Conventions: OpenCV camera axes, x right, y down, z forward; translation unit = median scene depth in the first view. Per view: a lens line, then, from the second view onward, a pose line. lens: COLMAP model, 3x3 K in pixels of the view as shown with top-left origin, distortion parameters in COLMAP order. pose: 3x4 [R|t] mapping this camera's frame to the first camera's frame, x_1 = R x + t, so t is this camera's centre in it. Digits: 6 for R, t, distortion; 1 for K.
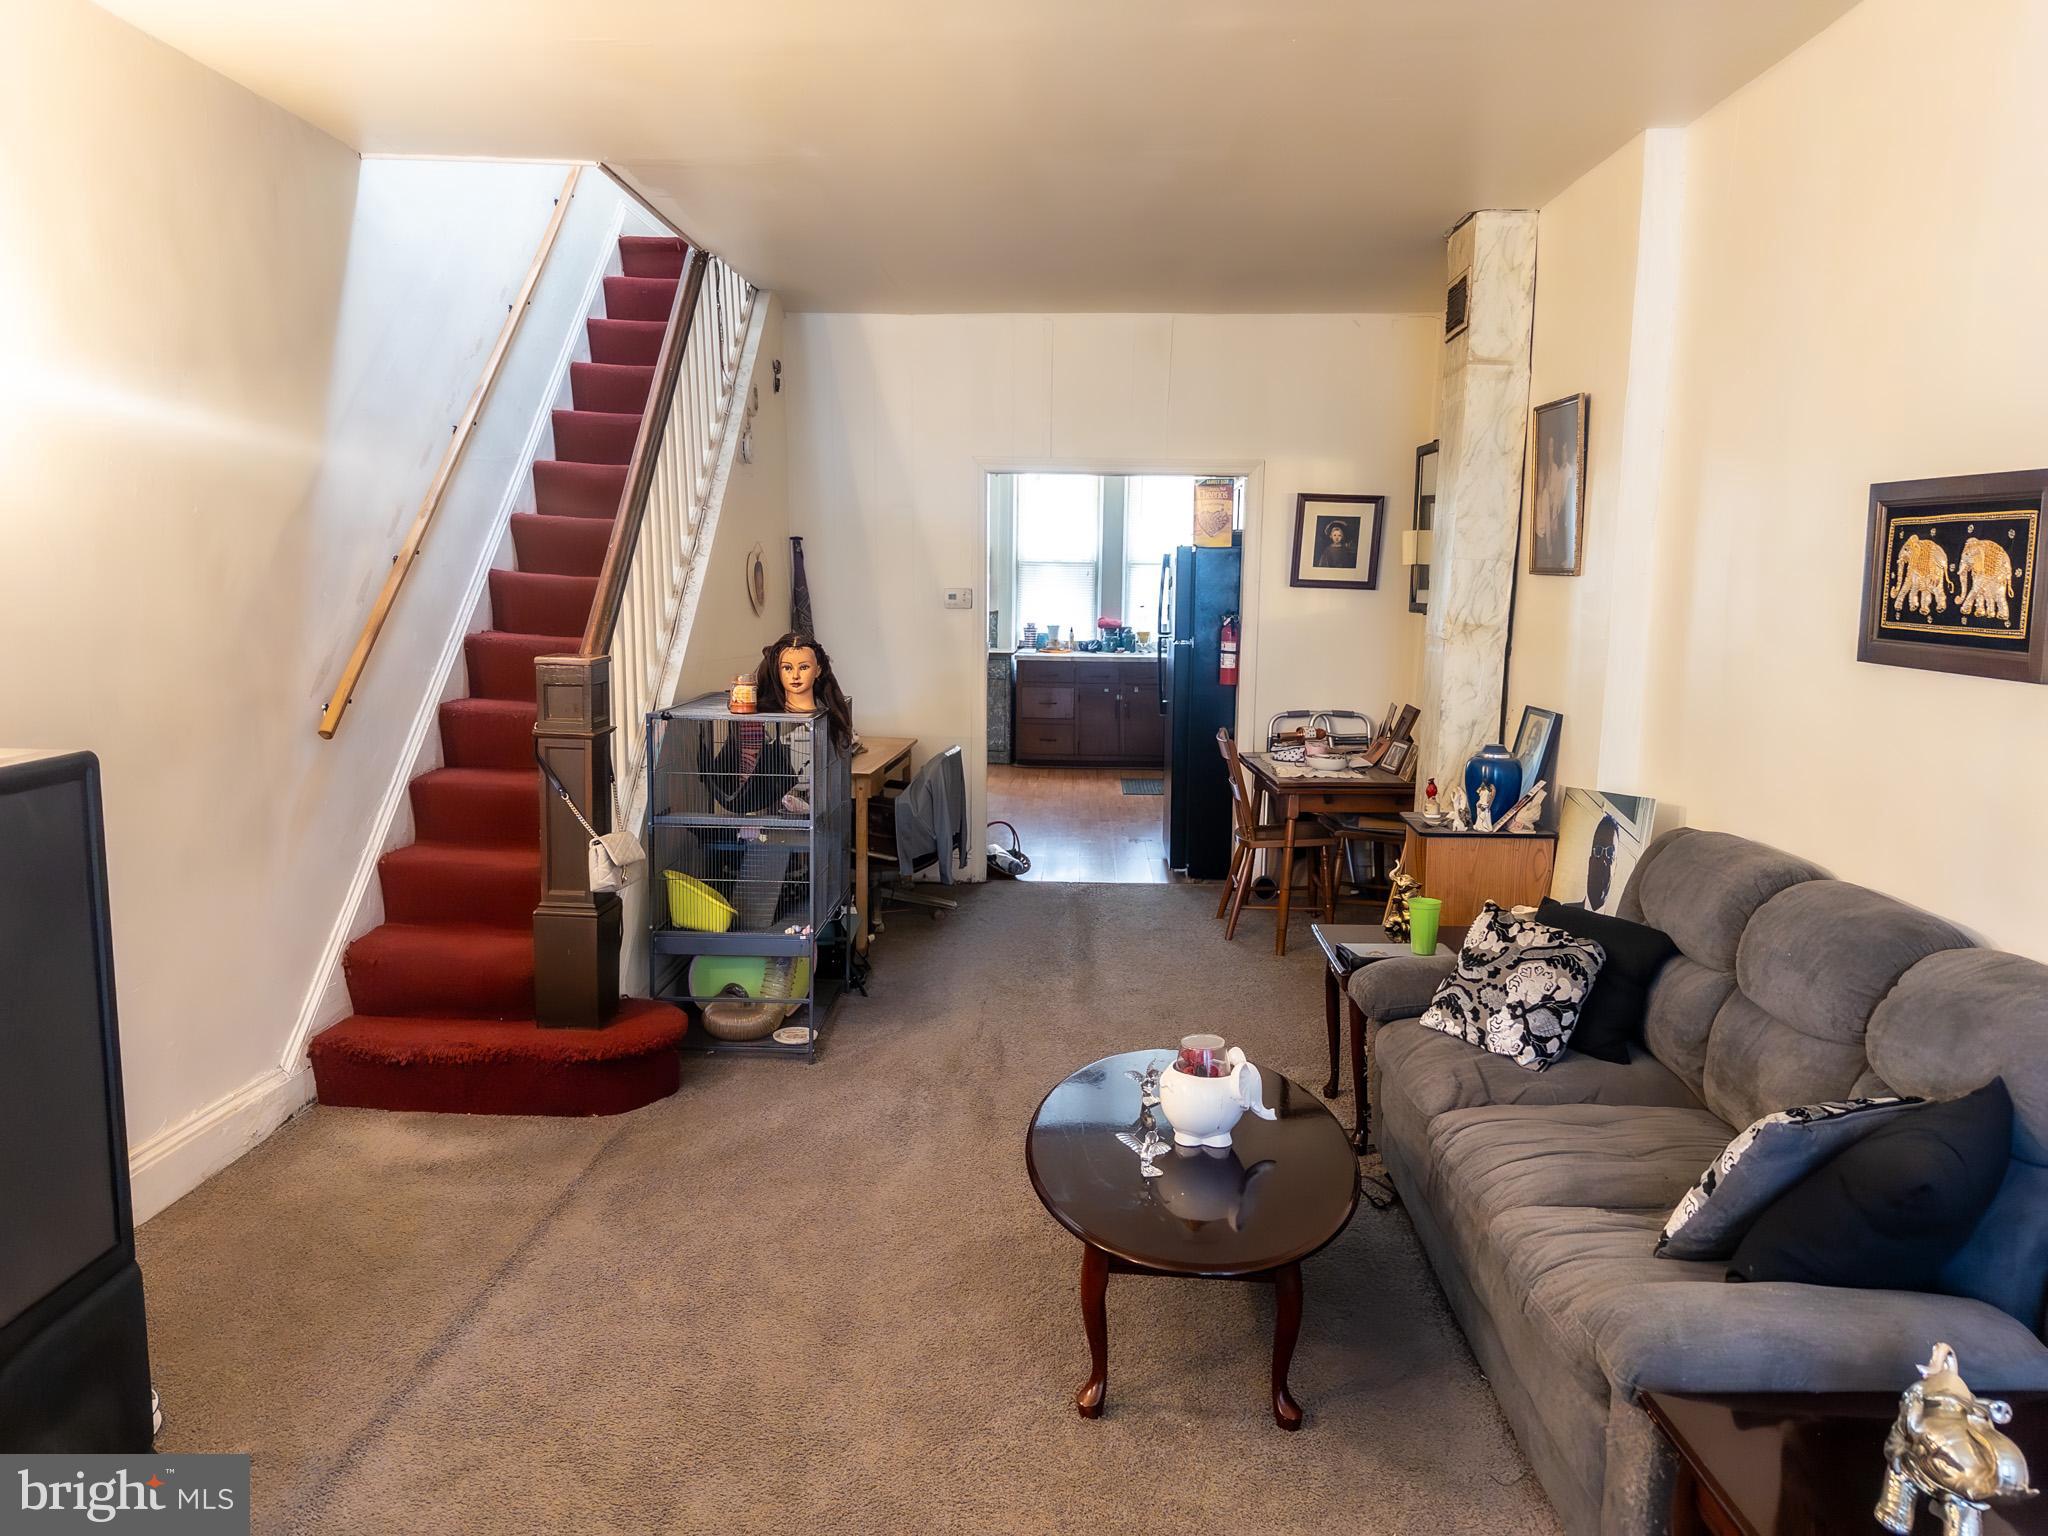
lens RADIAL K [[1448.3, 0, 1024.0], [0, 1448.3, 768.0], [0, 0, 1]] dist [0.001521, -0.001171]
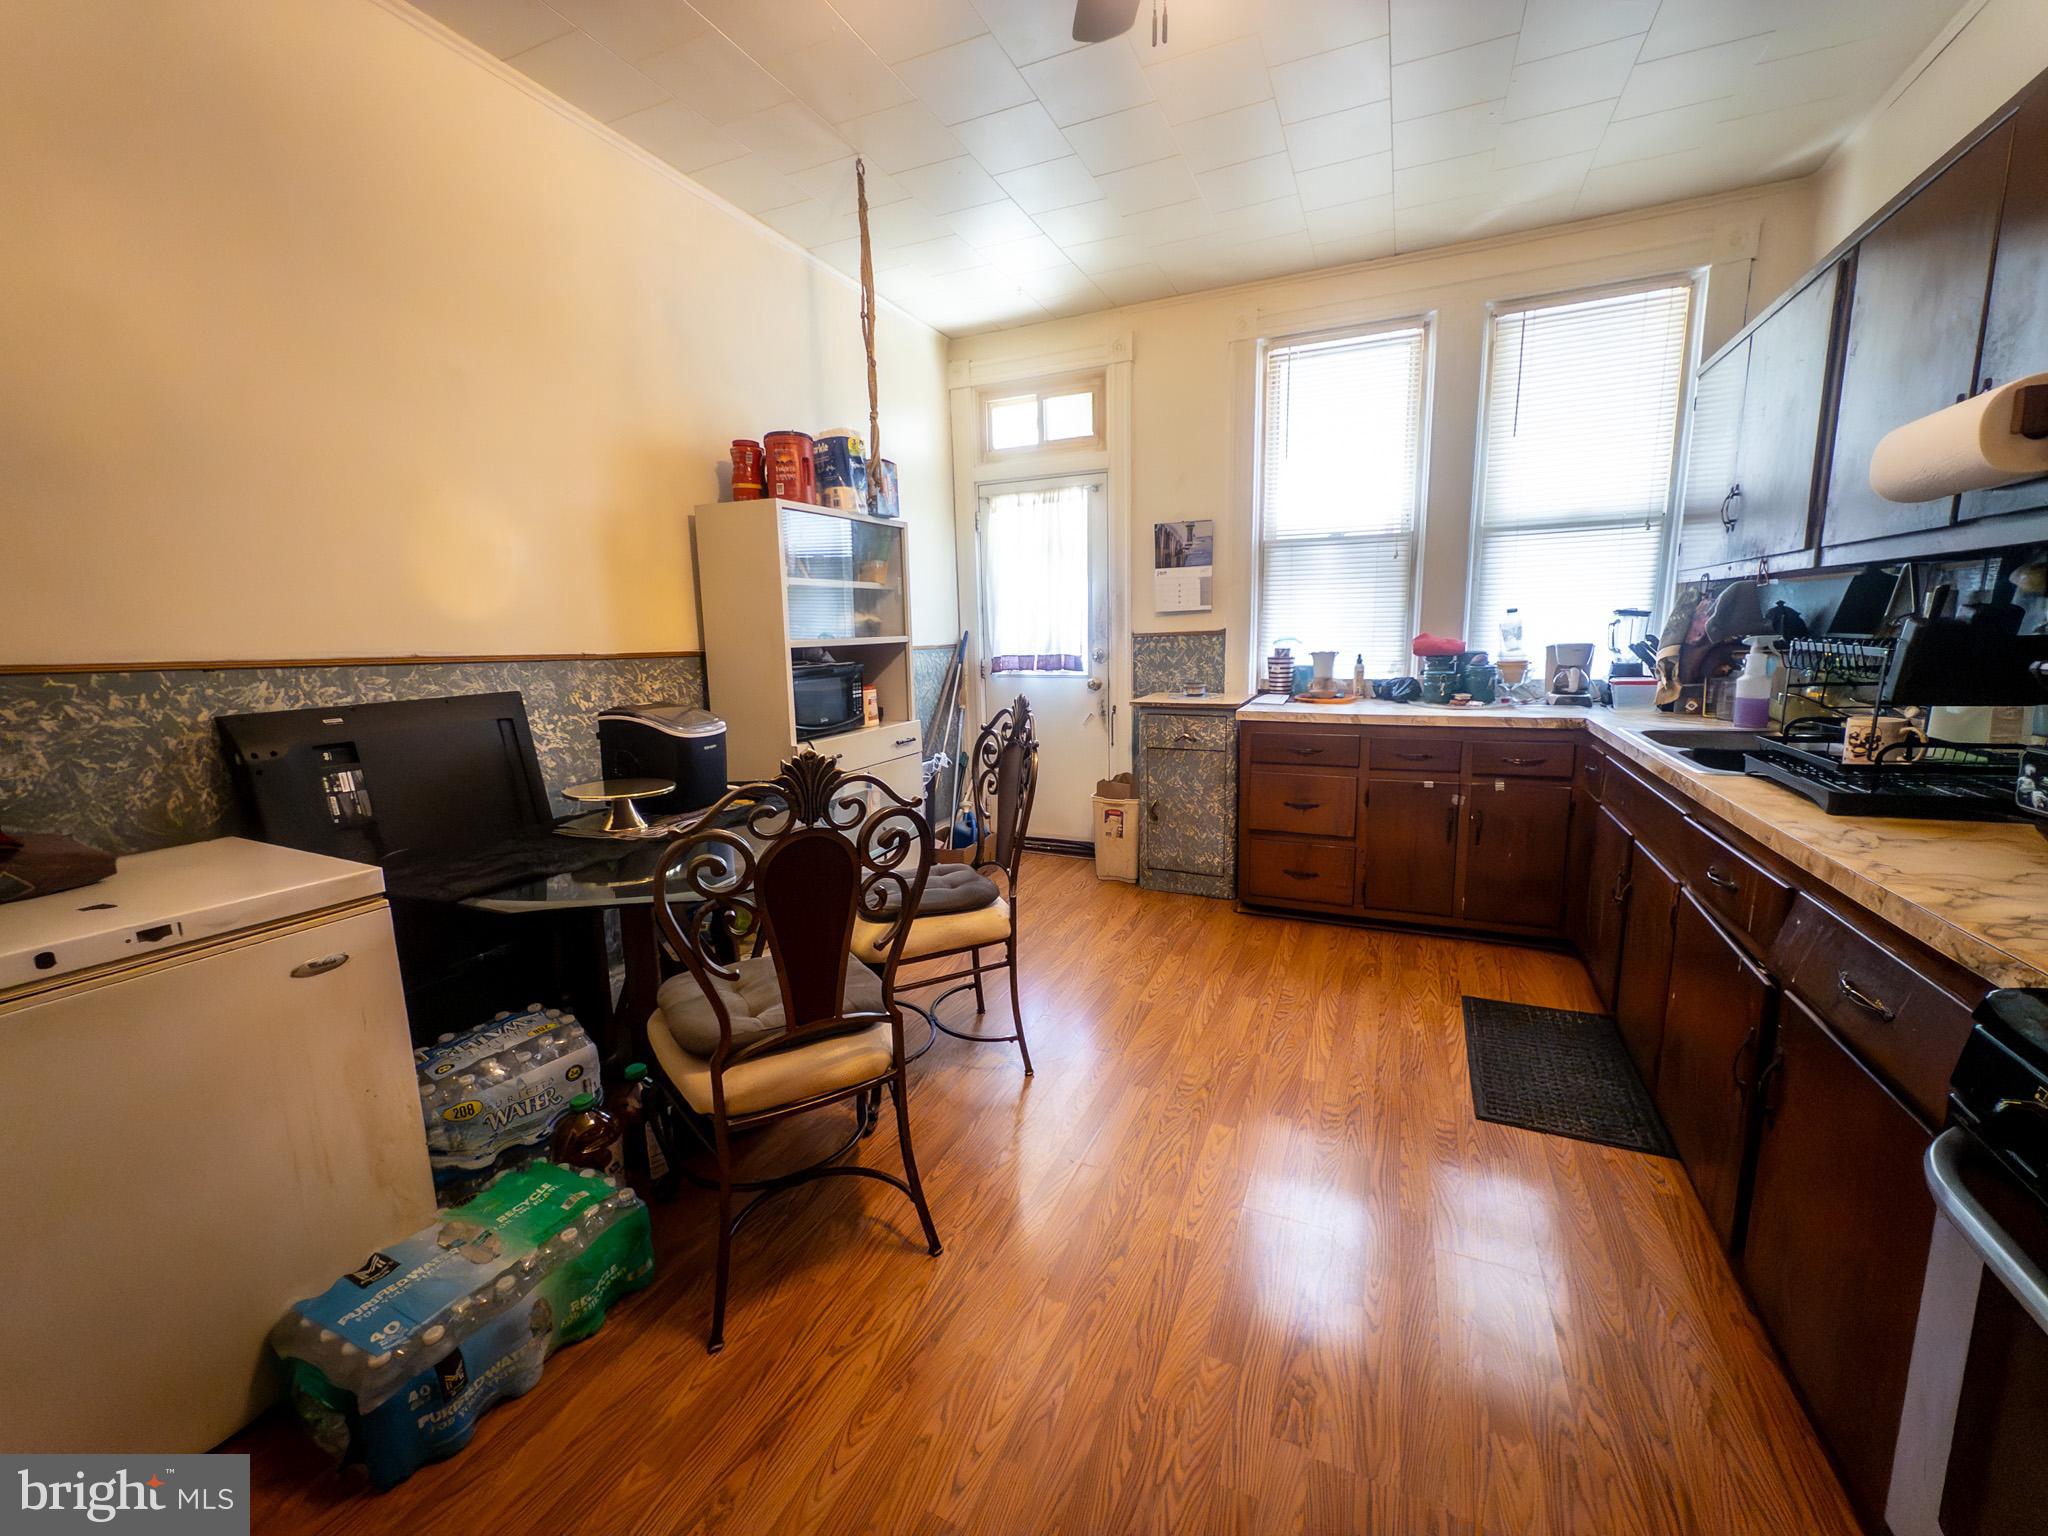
lens RADIAL K [[814.1, 0, 1024.0], [0, 814.1, 768.0], [0, 0, 1]] dist [-0.001119, -0.000004]
pose [[0.921863, 0.028724, -0.386449, 0.036529], [-0.013513, 0.999025, 0.042021, -0.066423], [0.387280, -0.033515, 0.921353, 0.675852]]
